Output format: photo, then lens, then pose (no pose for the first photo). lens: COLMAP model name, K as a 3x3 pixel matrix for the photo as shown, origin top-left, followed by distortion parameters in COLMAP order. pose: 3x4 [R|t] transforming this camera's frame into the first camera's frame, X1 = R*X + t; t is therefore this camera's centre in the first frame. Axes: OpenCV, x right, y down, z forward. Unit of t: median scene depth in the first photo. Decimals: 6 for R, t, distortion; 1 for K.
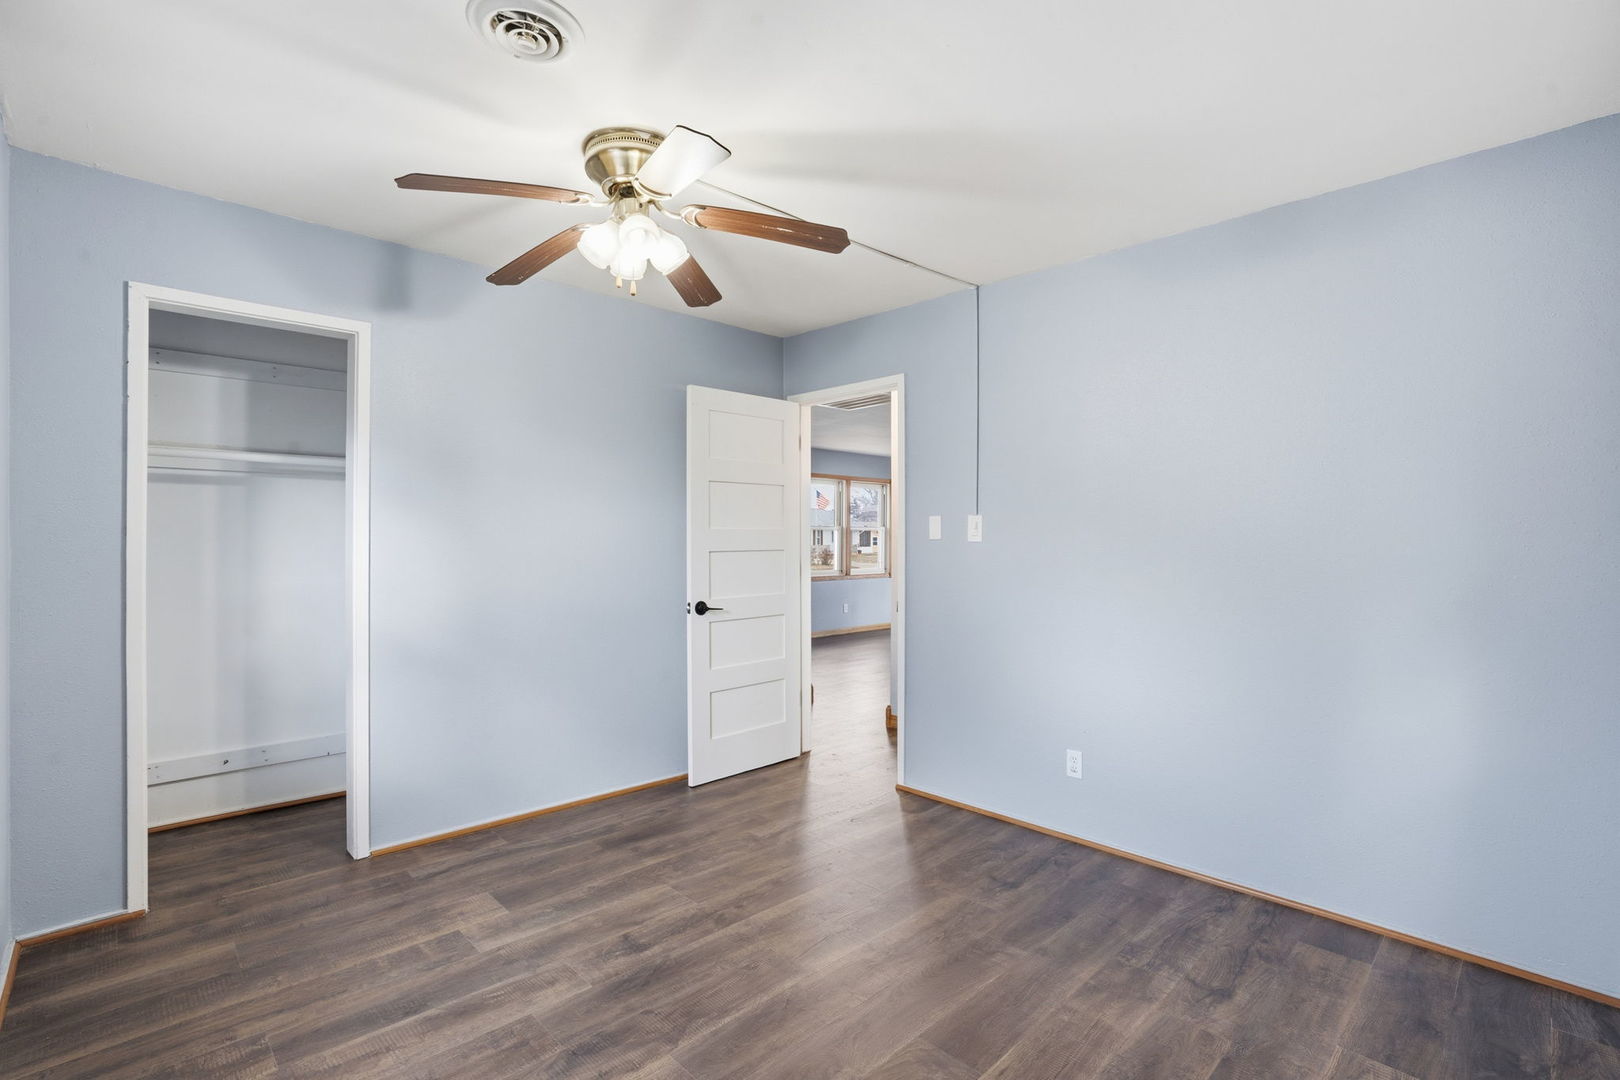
lens RADIAL K [[764.1, 0, 810.4], [0, 764.1, 533.4], [0, 0, 1]] dist [-0.040338, 0.012807]
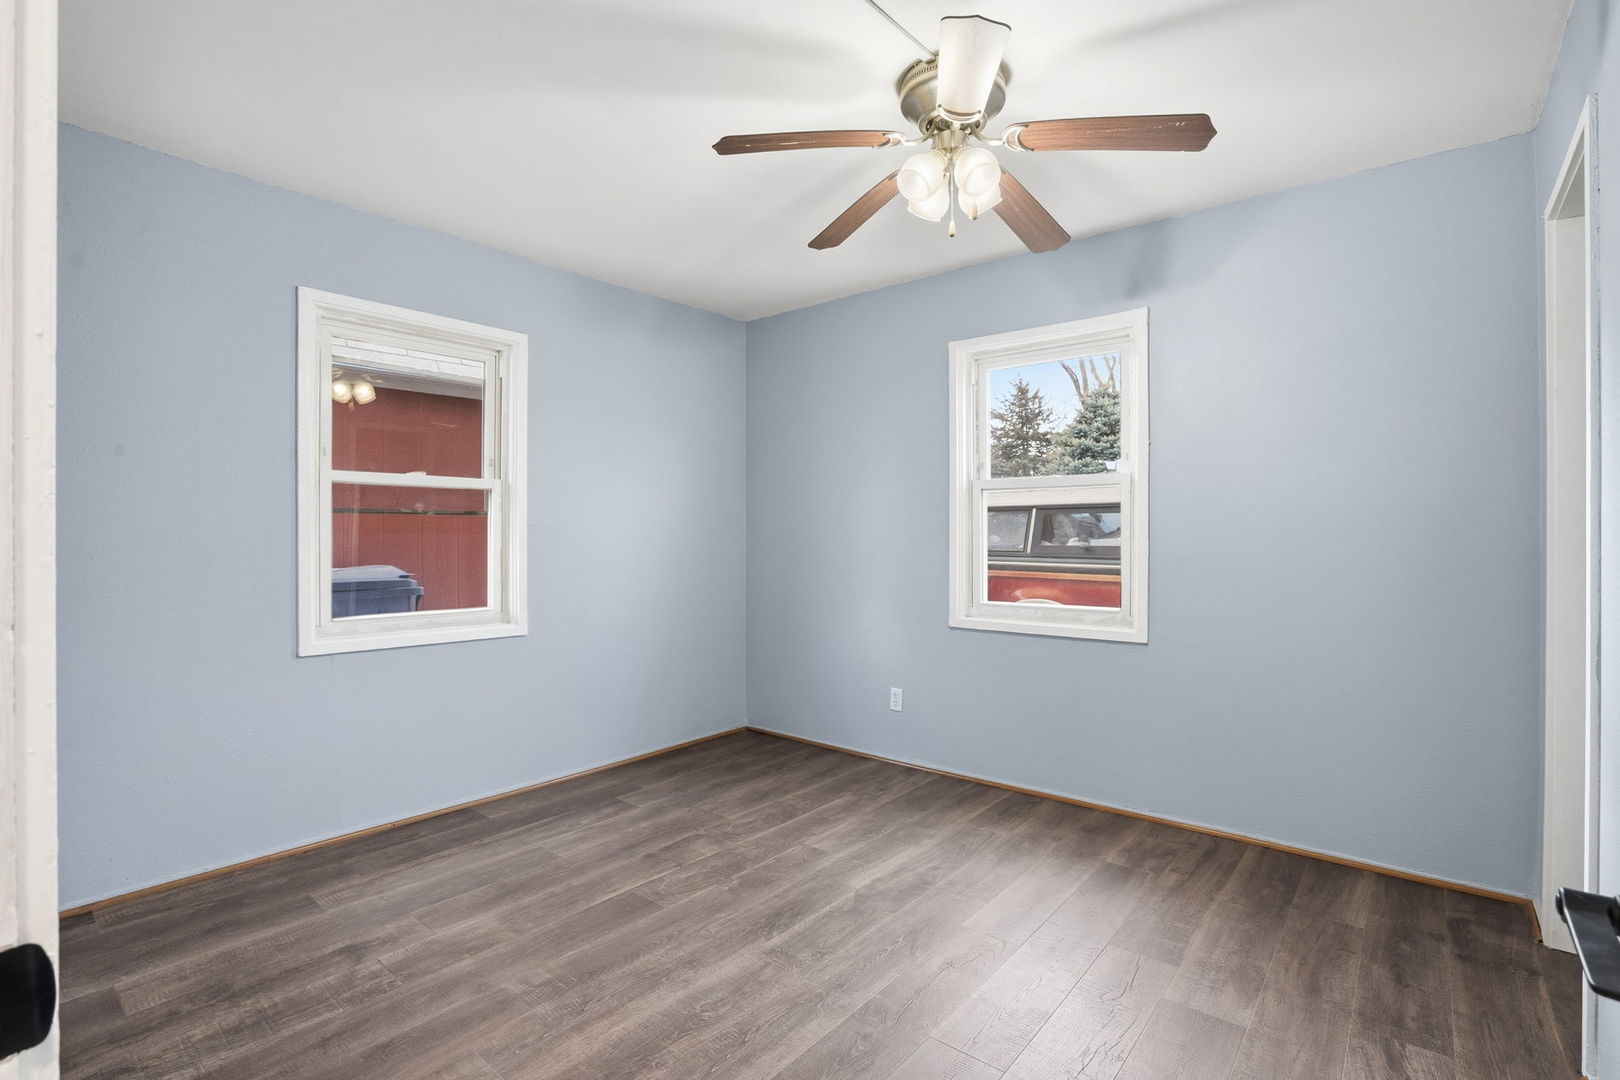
lens RADIAL K [[764.1, 0, 810.4], [0, 764.1, 533.4], [0, 0, 1]] dist [-0.040338, 0.012807]
pose [[-0.995136, -0.001942, -0.098496, 0.026405], [-0.001244, 0.999974, -0.007148, 0.054591], [0.098508, -0.006990, -0.995112, 2.001005]]
